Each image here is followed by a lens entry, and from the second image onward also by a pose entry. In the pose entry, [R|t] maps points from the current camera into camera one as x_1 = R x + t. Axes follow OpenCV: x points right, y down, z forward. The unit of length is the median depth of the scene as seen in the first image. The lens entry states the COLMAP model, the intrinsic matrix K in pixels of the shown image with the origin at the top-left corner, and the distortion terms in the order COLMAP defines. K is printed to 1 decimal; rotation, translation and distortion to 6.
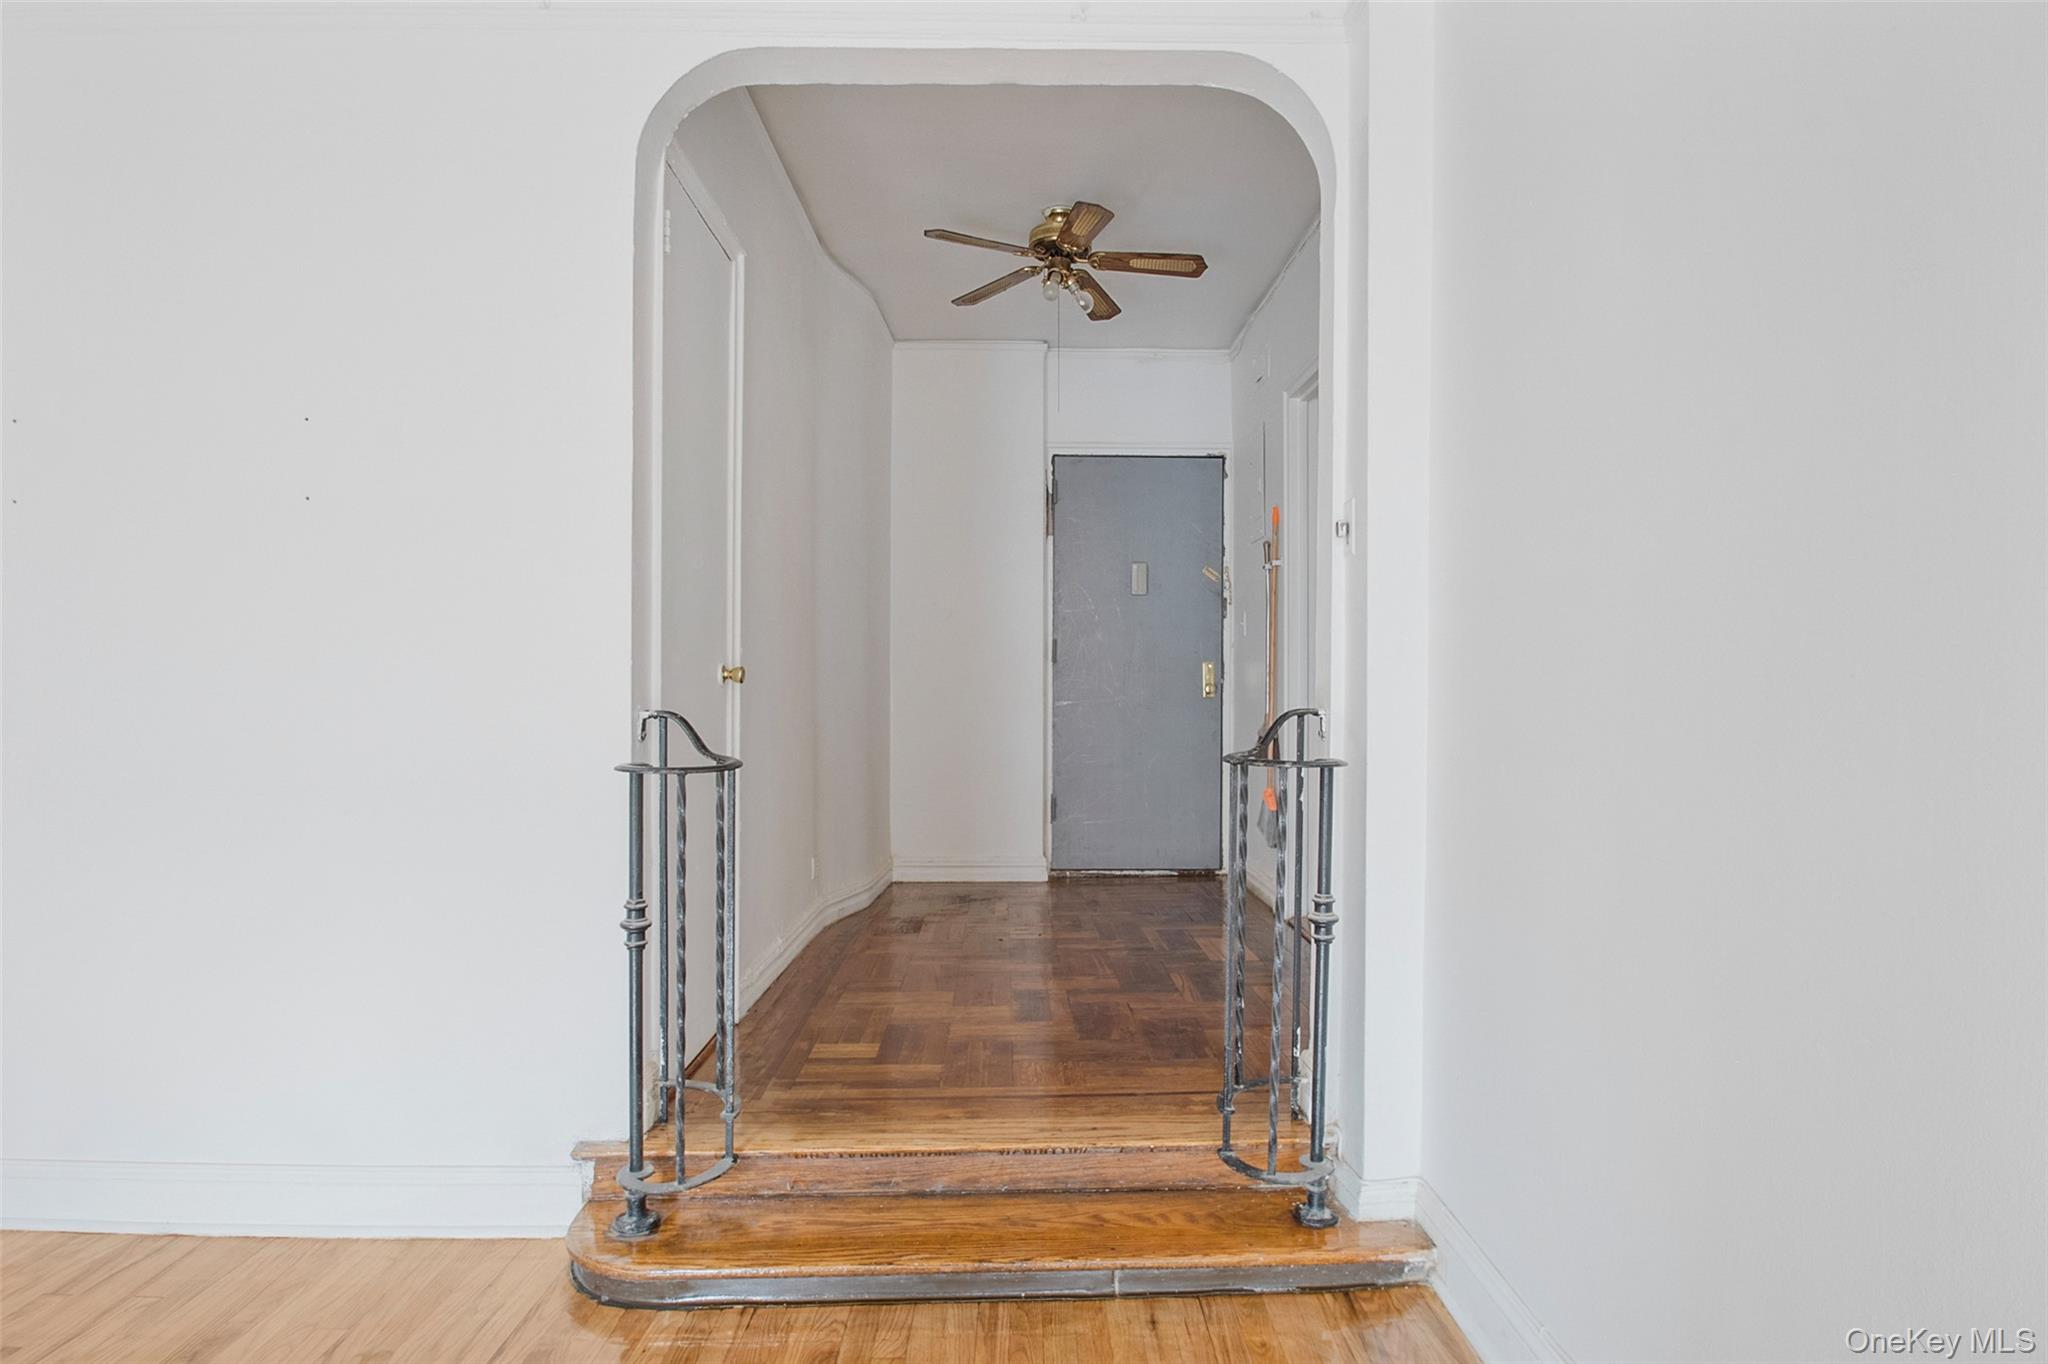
lens RADIAL K [[1133.7, 0, 1037.2], [0, 1133.7, 693.0], [0, 0, 1]] dist [-0.015635, -0.000614]
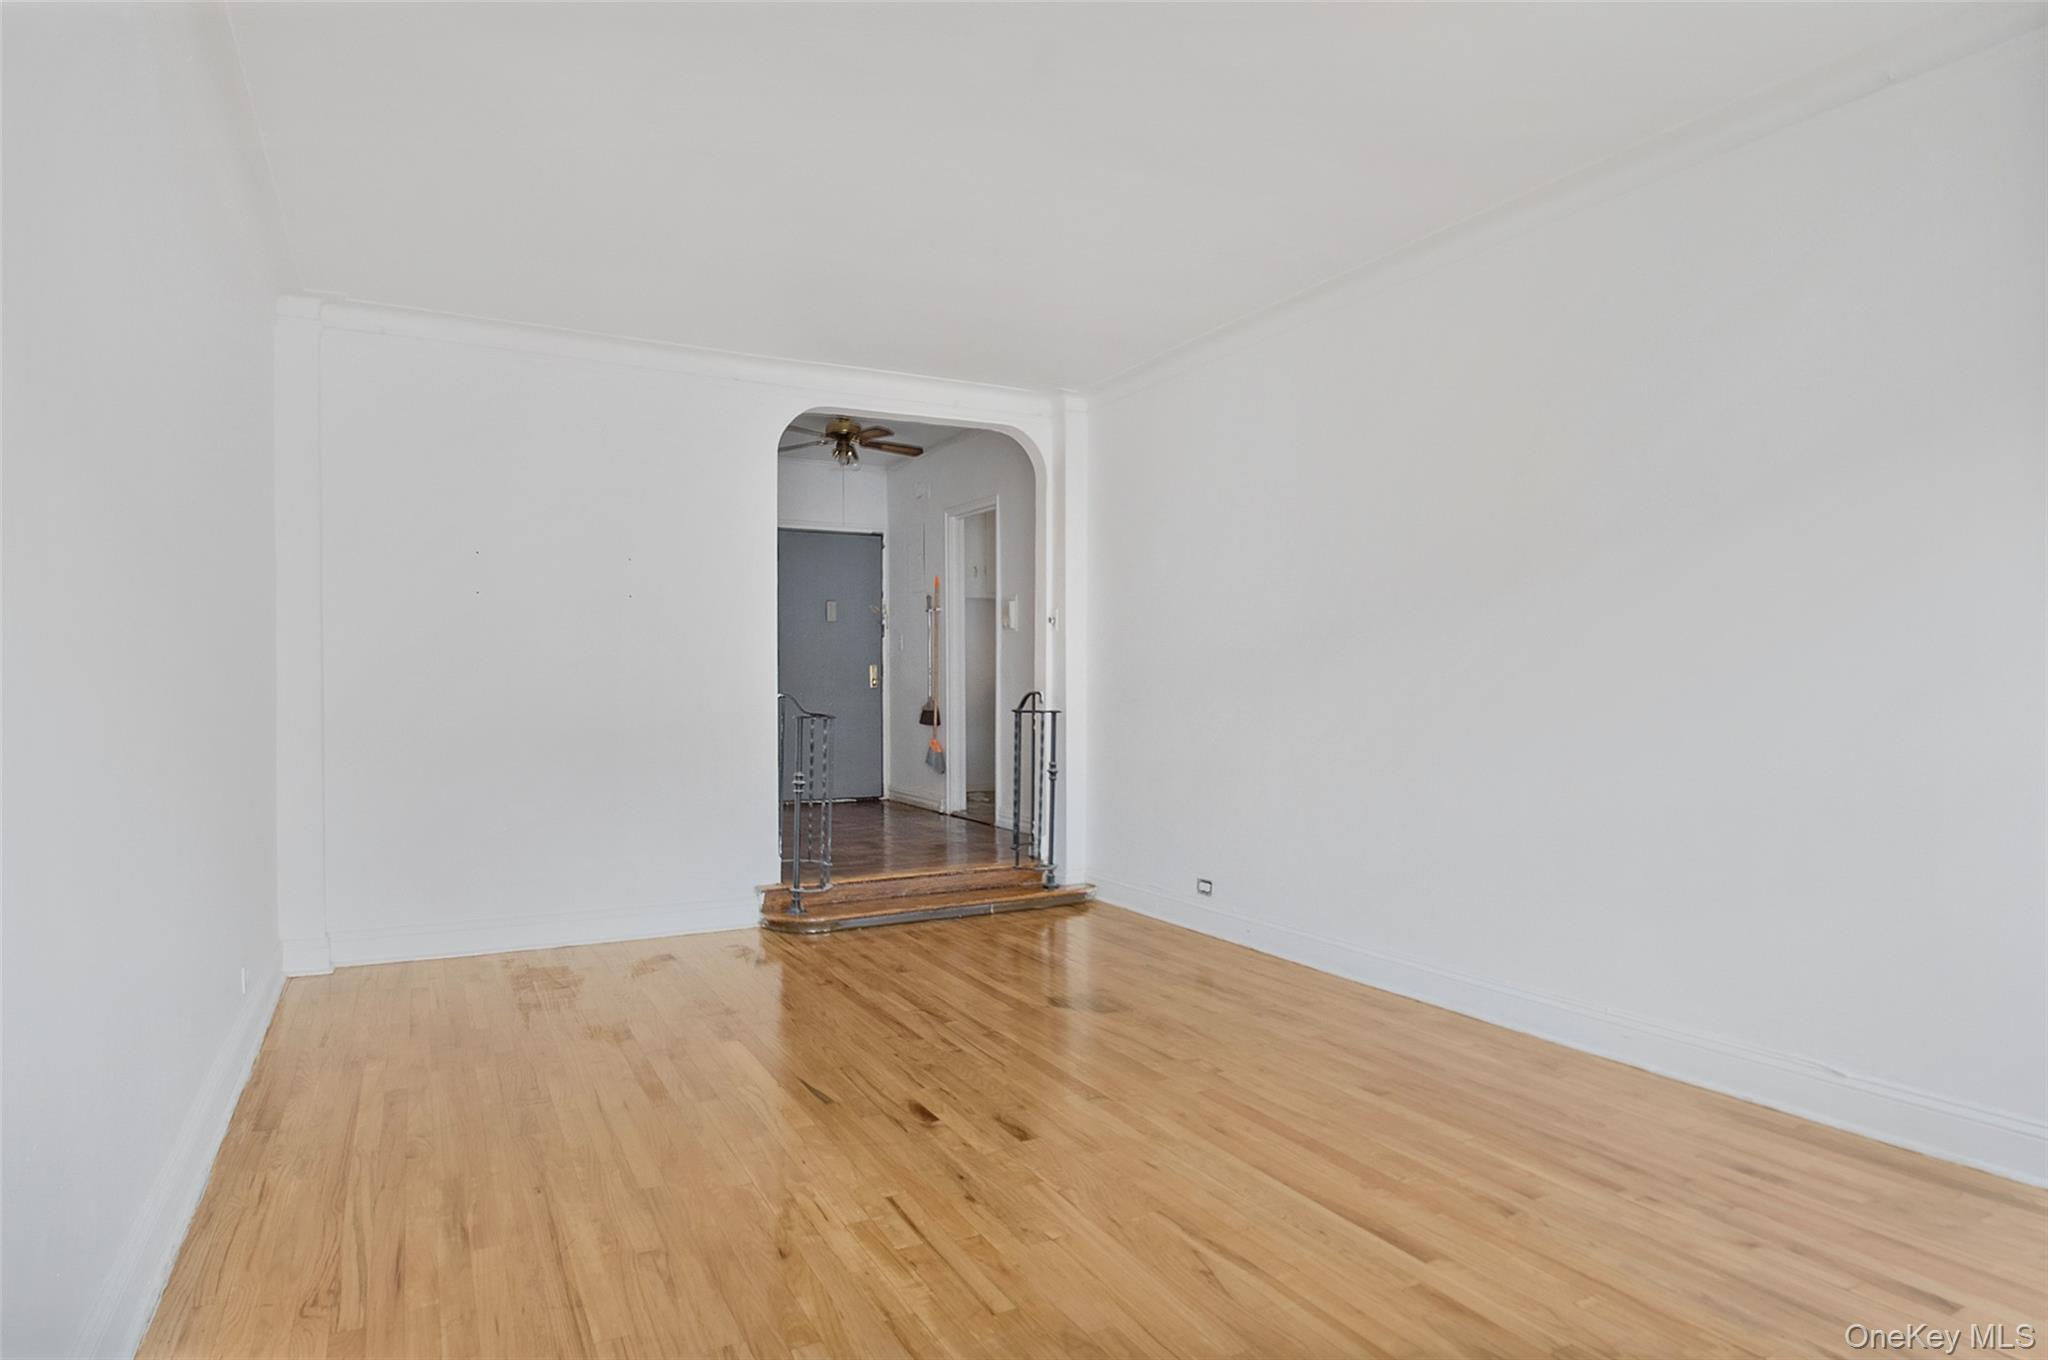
lens RADIAL K [[1133.7, 0, 1019.2], [0, 1133.7, 676.4], [0, 0, 1]] dist [-0.015635, -0.000614]
pose [[0.894400, -0.001947, 0.447263, -0.531121], [0.004589, 0.999978, -0.004823, -0.004500], [-0.447243, 0.006366, 0.894390, -0.707975]]
